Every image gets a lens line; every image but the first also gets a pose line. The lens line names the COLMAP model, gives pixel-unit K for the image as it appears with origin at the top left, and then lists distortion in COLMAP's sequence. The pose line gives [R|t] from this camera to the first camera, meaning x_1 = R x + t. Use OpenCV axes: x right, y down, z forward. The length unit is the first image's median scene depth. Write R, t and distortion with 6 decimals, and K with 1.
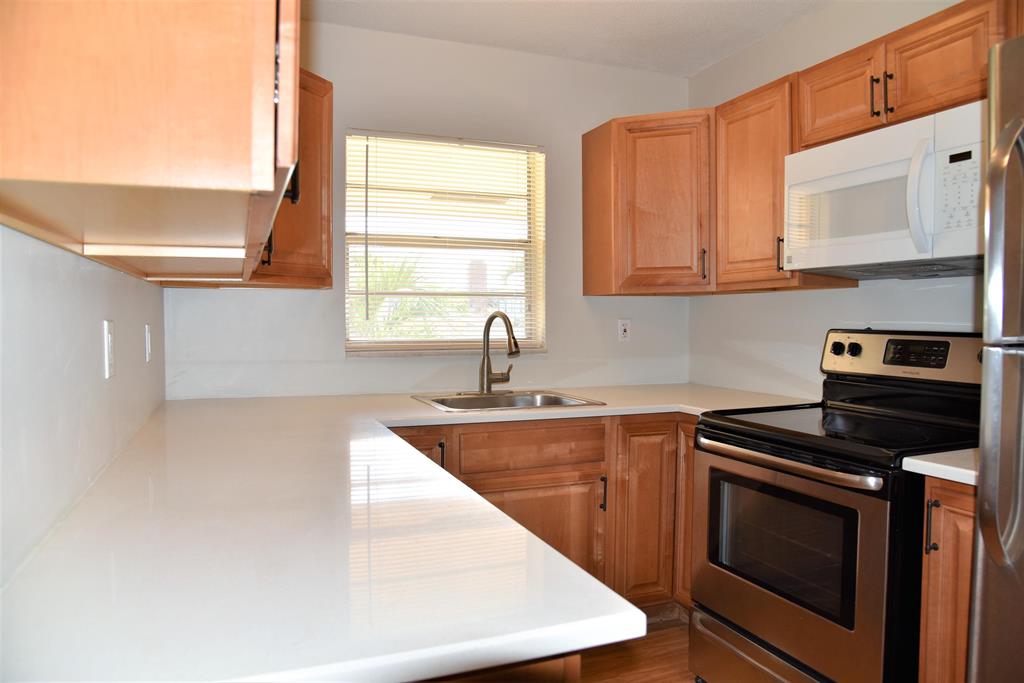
lens RADIAL K [[700.0, 0, 512.0], [0, 700.0, 341.5], [0, 0, 1]] dist [-0.110031, 0.060081]
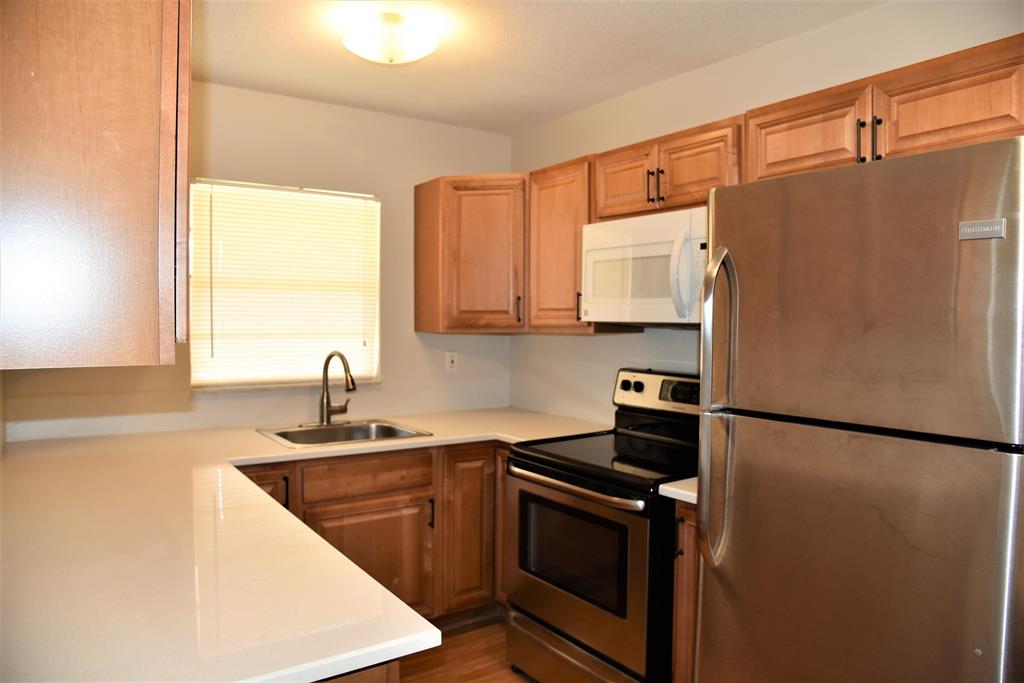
lens RADIAL K [[700.0, 0, 512.0], [0, 700.0, 341.5], [0, 0, 1]] dist [-0.110031, 0.060081]
pose [[0.974403, -0.003984, 0.224774, 0.004443], [0.002673, 0.999978, 0.006136, -0.072226], [-0.224794, -0.005378, 0.974391, -0.146122]]
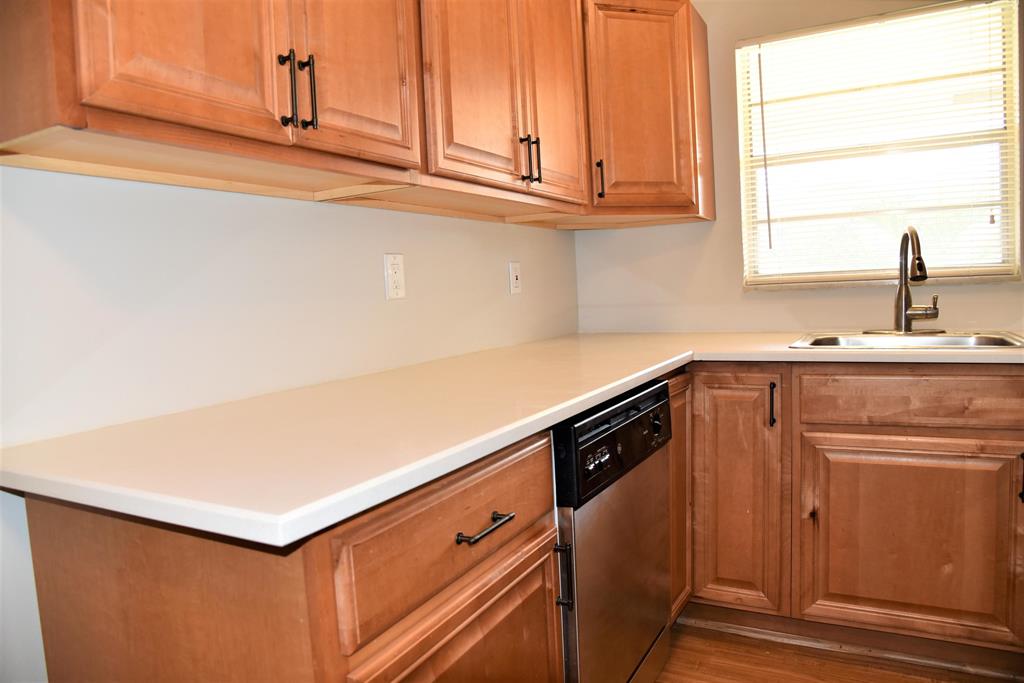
lens RADIAL K [[700.0, 0, 512.0], [0, 700.0, 341.5], [0, 0, 1]] dist [-0.110031, 0.060081]
pose [[0.633174, 0.022498, -0.773683, 0.320653], [0.027447, 0.998296, 0.051492, 0.038009], [0.773523, -0.053839, 0.631477, 0.202966]]
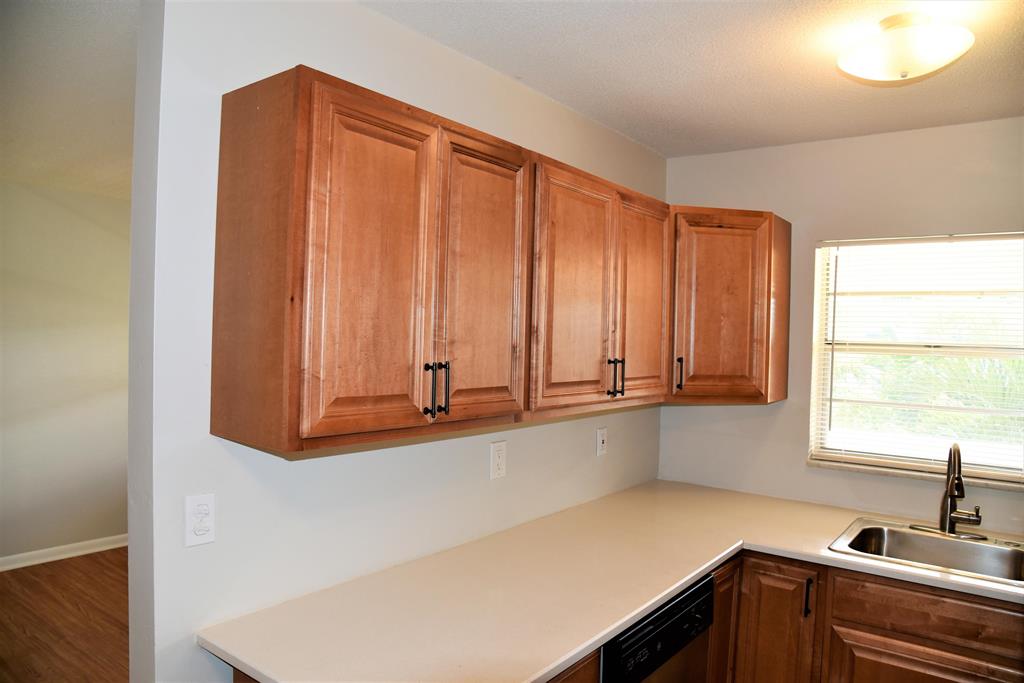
lens RADIAL K [[700.0, 0, 512.0], [0, 700.0, 341.5], [0, 0, 1]] dist [-0.110031, 0.060081]
pose [[0.506598, 0.019989, -0.861951, 0.468437], [-0.050700, 0.998692, -0.006638, -0.150722], [0.860690, 0.047064, 0.506949, 0.118408]]
